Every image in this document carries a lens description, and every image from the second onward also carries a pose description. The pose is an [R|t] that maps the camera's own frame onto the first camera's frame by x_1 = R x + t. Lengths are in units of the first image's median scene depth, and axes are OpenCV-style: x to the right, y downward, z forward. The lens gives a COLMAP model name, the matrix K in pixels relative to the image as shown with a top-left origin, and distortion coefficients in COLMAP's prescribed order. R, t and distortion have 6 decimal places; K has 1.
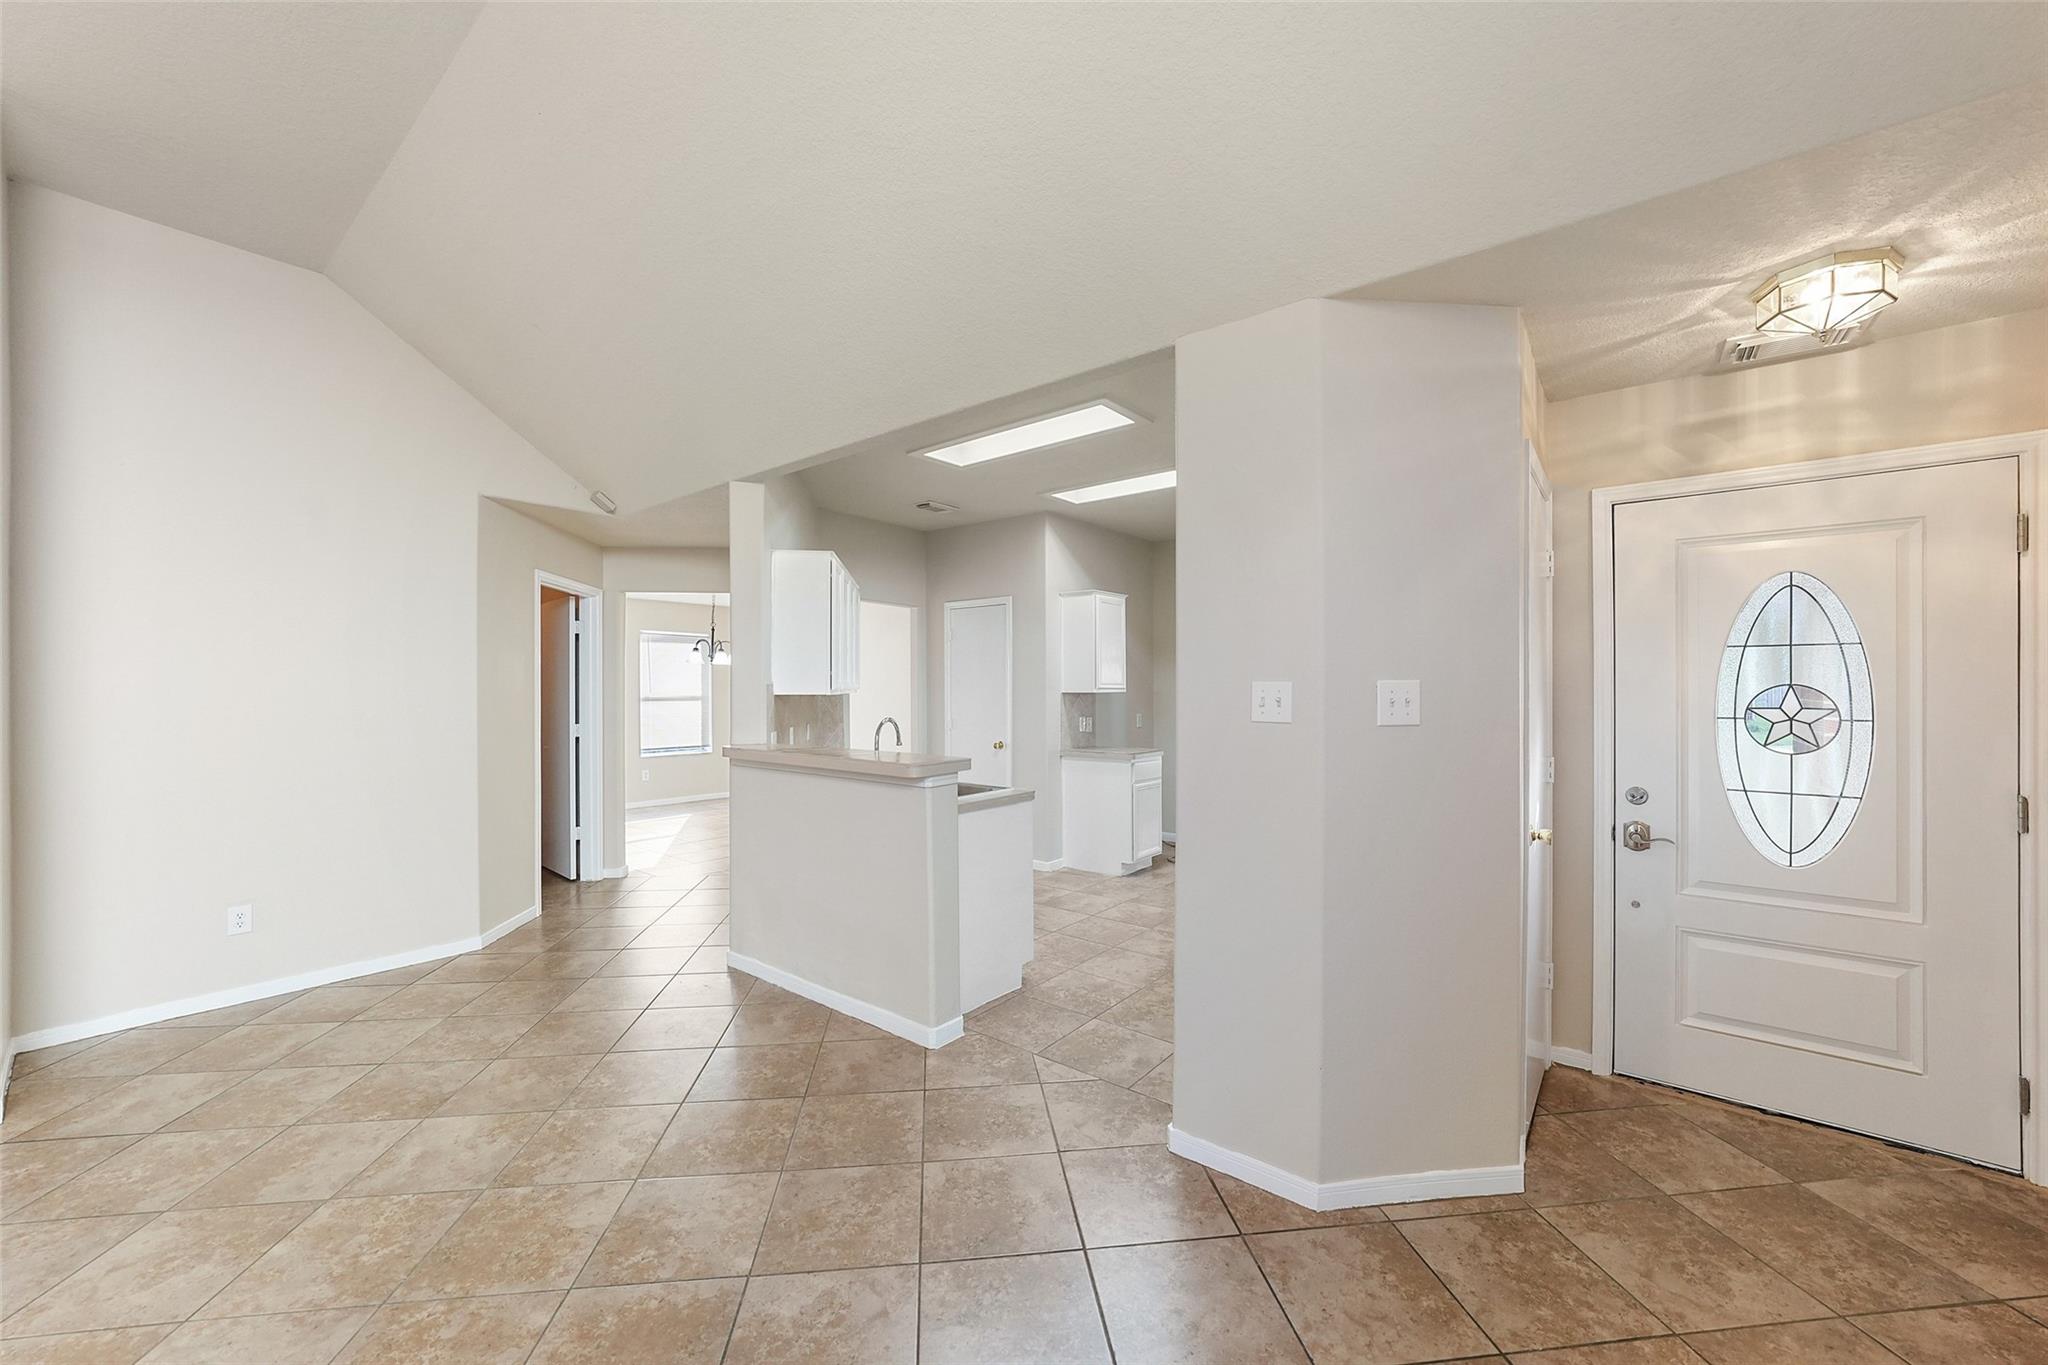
lens RADIAL K [[785.2, 0, 1013.9], [0, 785.2, 689.2], [0, 0, 1]] dist [-0.015802, 0.004566]
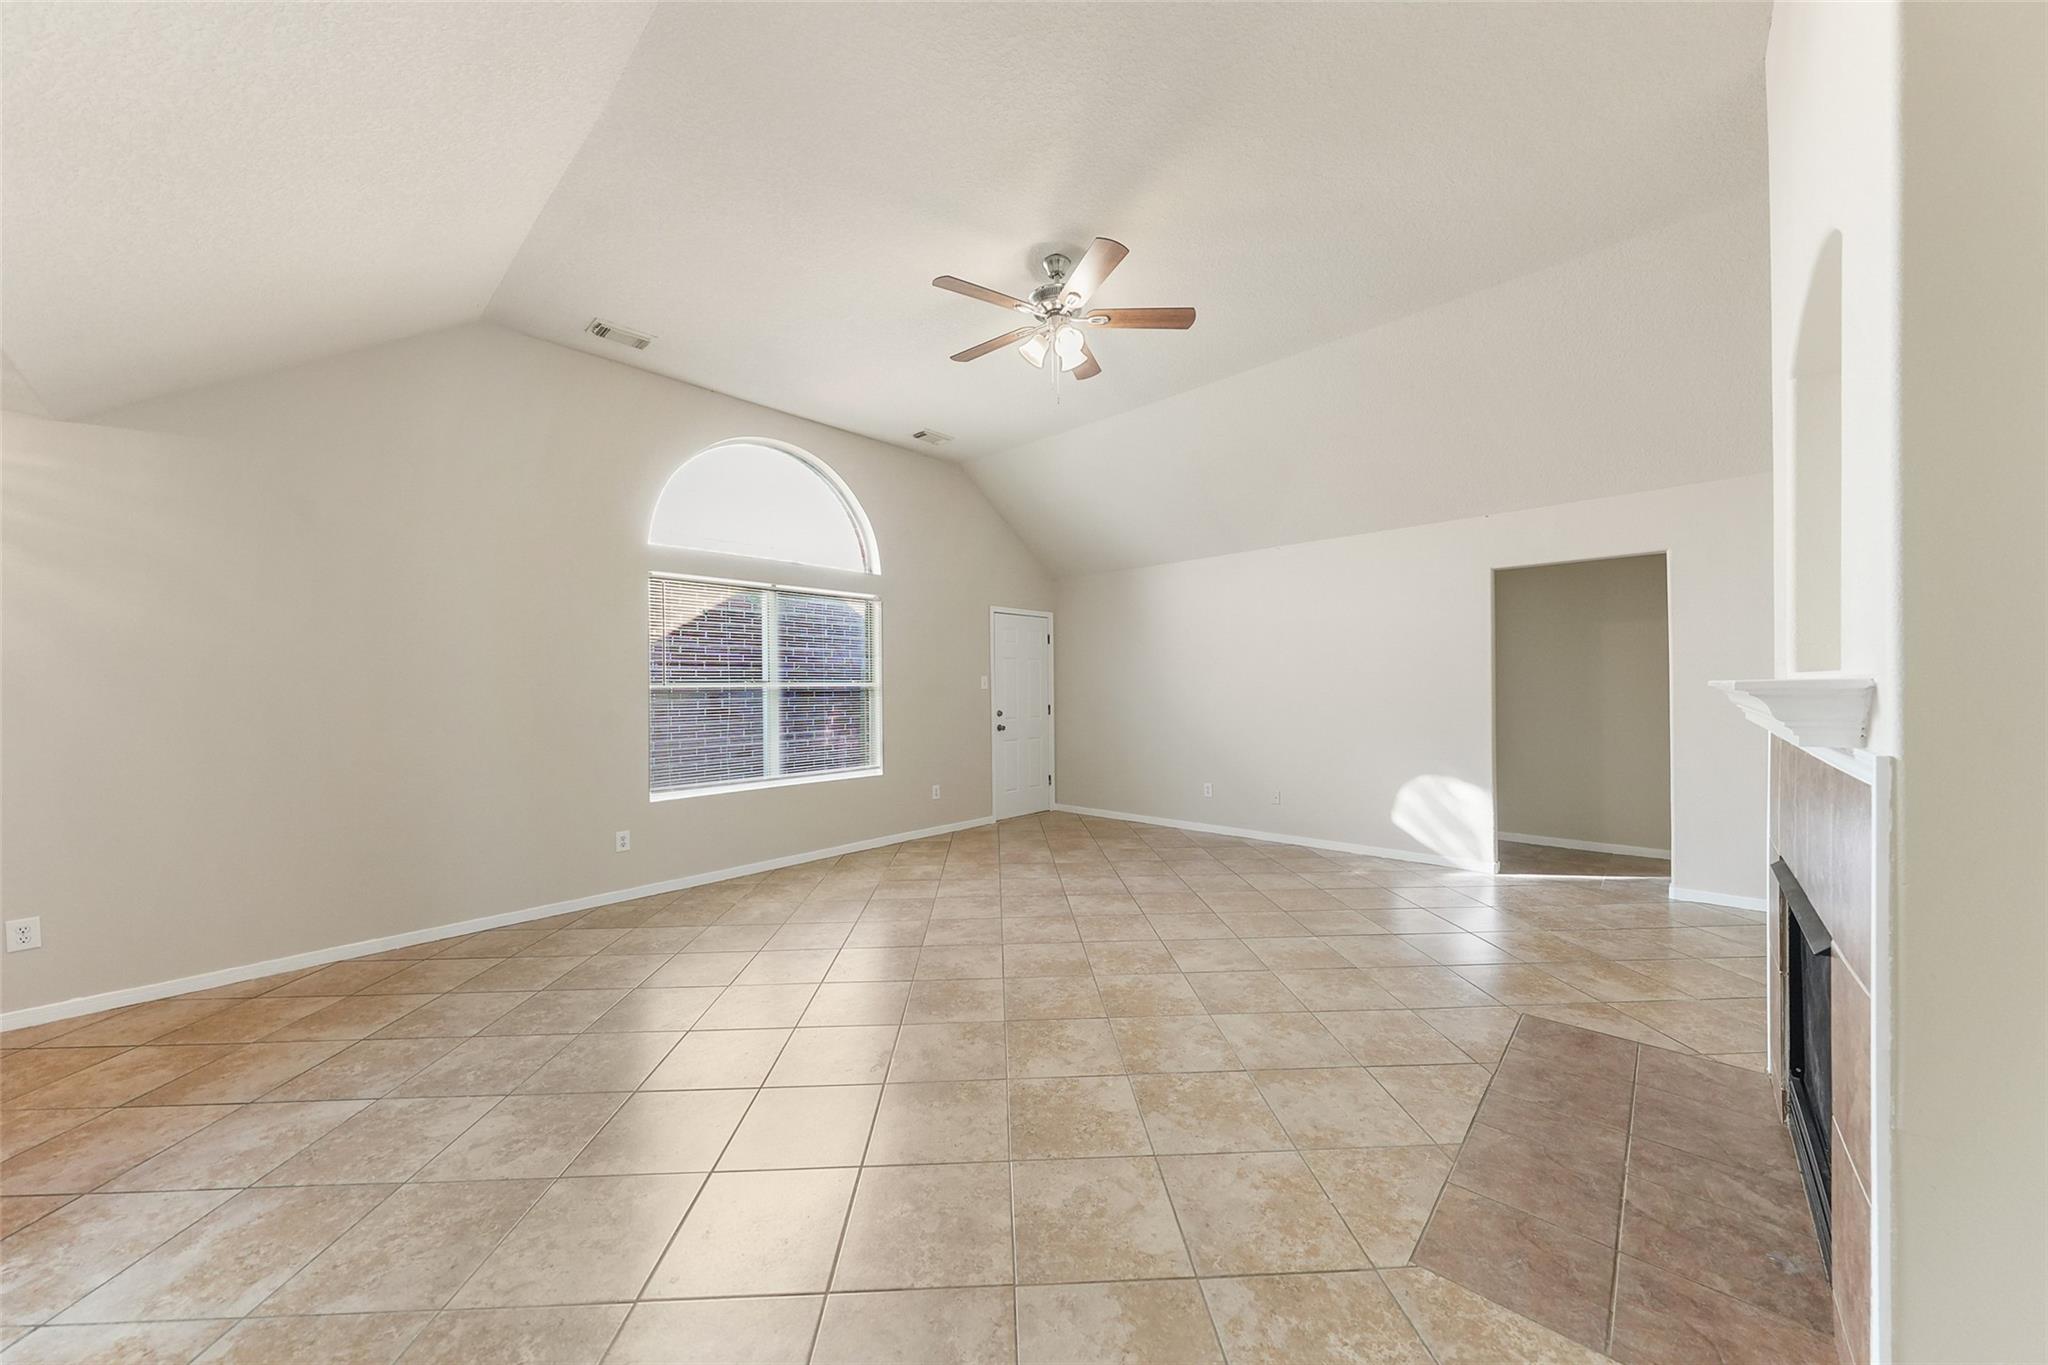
lens RADIAL K [[710.0, 0, 1030.8], [0, 710.0, 696.0], [0, 0, 1]] dist [-0.003776, 0.000956]
pose [[-0.998767, 0.015863, 0.047047, -0.707893], [0.016325, 0.999822, 0.009459, 0.046157], [-0.046888, 0.010216, -0.998848, 1.304667]]
